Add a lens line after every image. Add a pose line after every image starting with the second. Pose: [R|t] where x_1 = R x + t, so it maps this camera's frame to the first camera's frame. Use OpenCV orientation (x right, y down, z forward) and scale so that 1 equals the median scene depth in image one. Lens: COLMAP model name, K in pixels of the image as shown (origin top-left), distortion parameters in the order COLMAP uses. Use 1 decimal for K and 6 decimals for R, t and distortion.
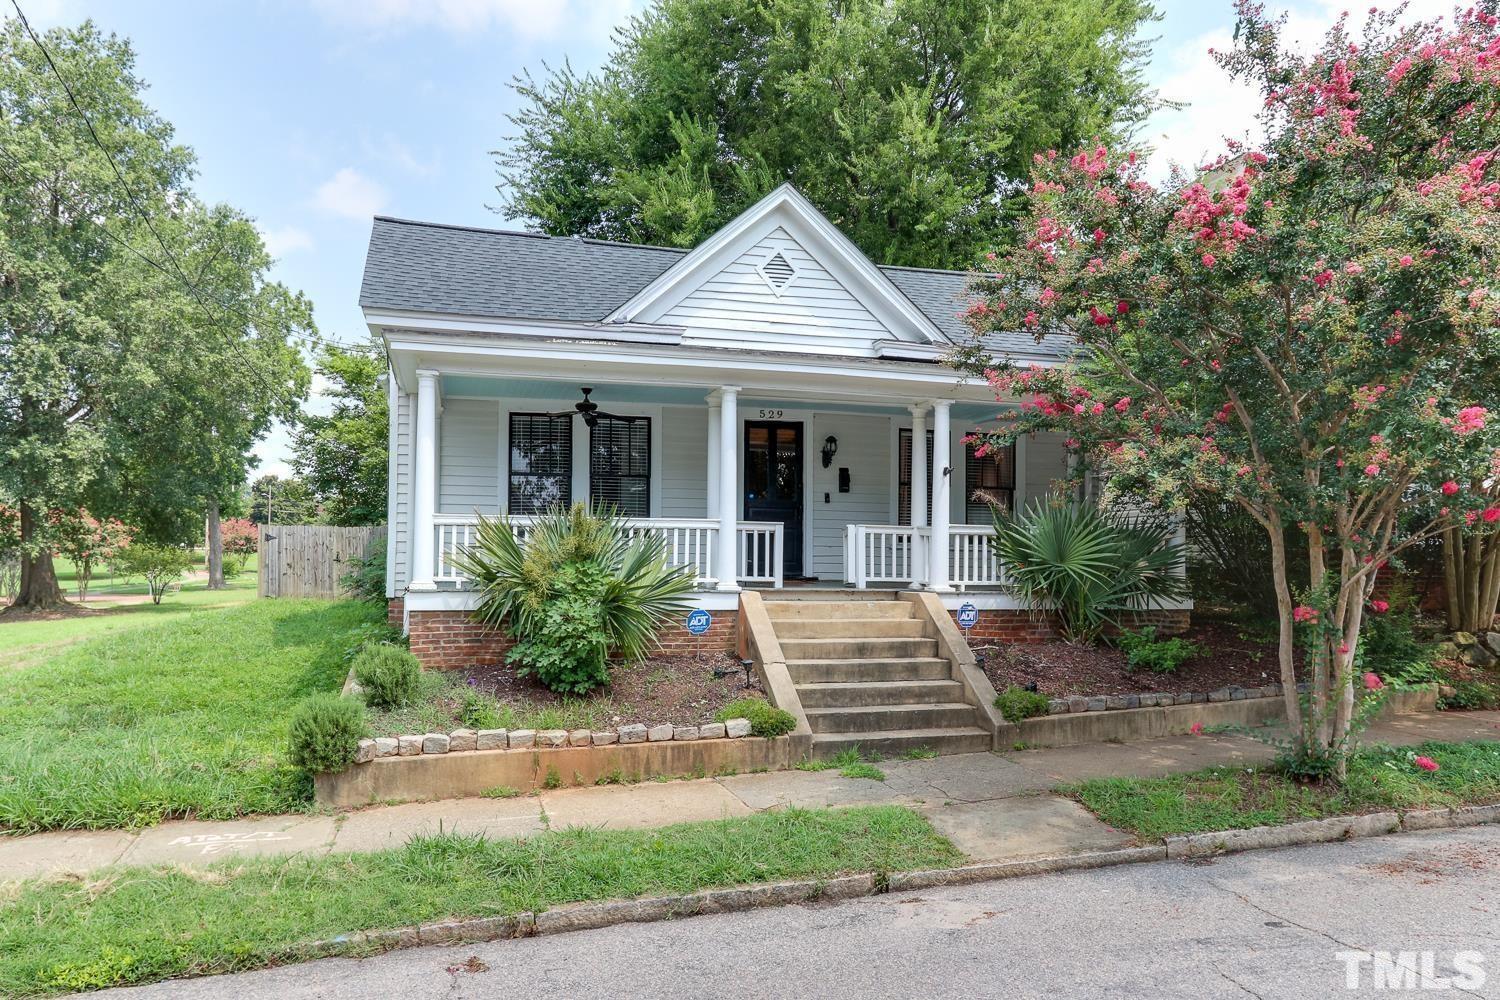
lens RADIAL K [[1019.4, 0, 750.0], [0, 1019.4, 500.0], [0, 0, 1]] dist [0.001708, 0.000331]
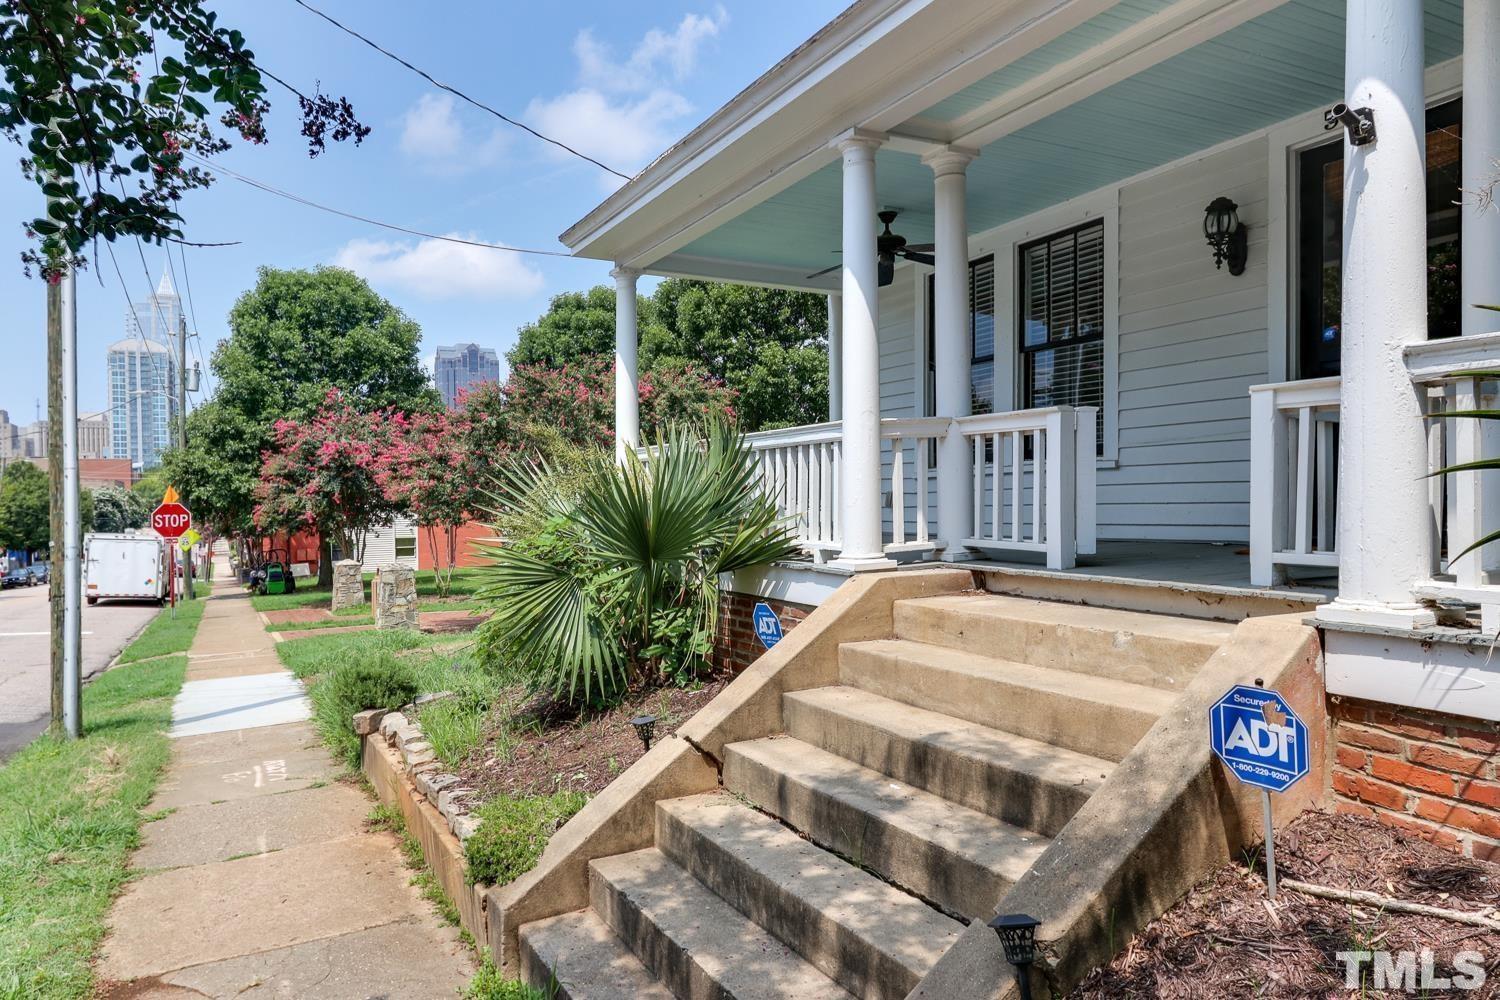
lens RADIAL K [[1019.4, 0, 750.0], [0, 1019.4, 500.0], [0, 0, 1]] dist [0.001708, 0.000331]
pose [[0.230255, -0.006158, -0.973111, 0.447586], [0.061642, 0.998064, 0.008270, 0.055226], [0.971176, -0.061889, 0.230189, 0.904825]]
